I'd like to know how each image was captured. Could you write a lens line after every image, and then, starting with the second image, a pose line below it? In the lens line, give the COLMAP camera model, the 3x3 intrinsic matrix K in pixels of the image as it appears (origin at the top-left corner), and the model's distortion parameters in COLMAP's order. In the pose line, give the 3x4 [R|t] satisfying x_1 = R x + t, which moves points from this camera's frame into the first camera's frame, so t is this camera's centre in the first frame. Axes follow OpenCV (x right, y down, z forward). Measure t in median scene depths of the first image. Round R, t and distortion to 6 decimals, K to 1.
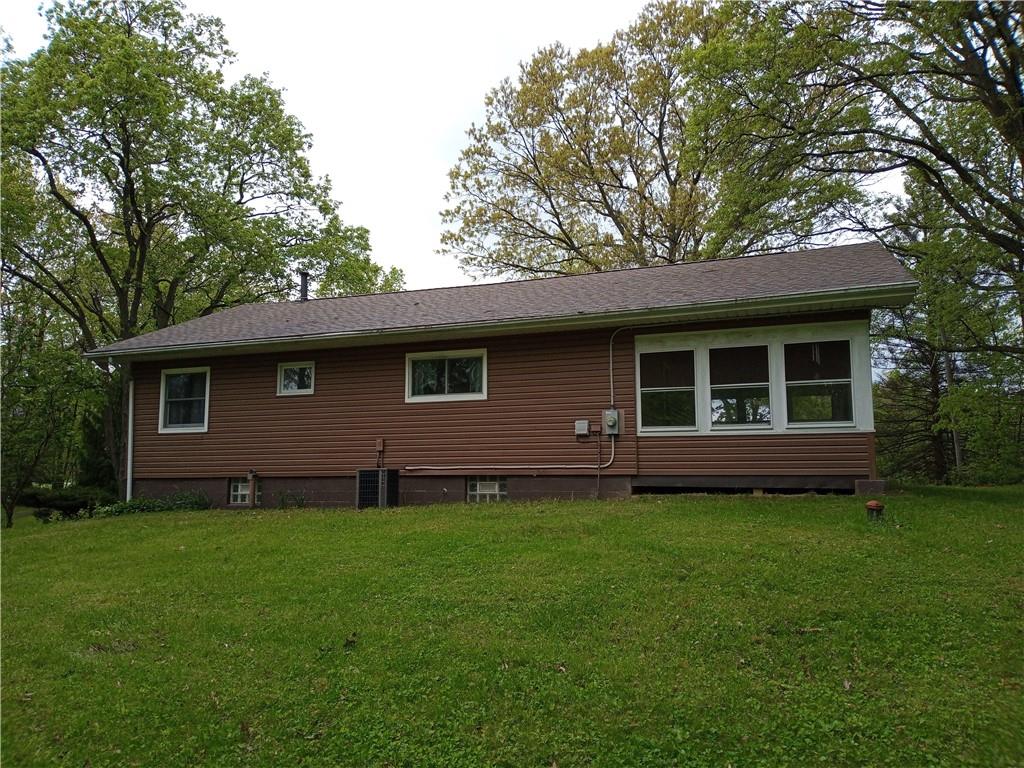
lens RADIAL K [[773.9, 0, 506.3], [0, 773.9, 382.0], [0, 0, 1]] dist [0.155636, -0.242012]
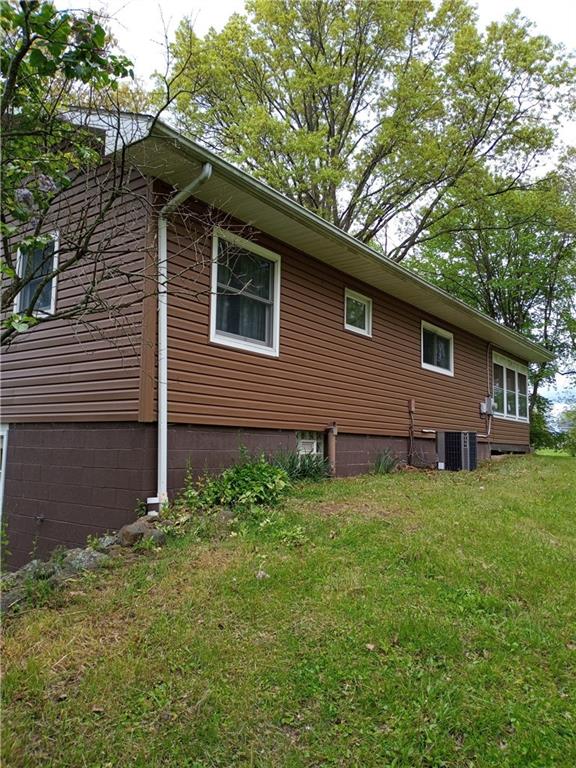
lens RADIAL K [[580.4, 0, 290.7], [0, 580.4, 384.6], [0, 0, 1]] dist [0.155636, -0.242012]
pose [[0.259881, 0.097269, 0.960729, -0.826491], [-0.176133, 0.982998, -0.051879, 0.107473], [-0.949441, -0.155734, 0.272595, 0.852122]]
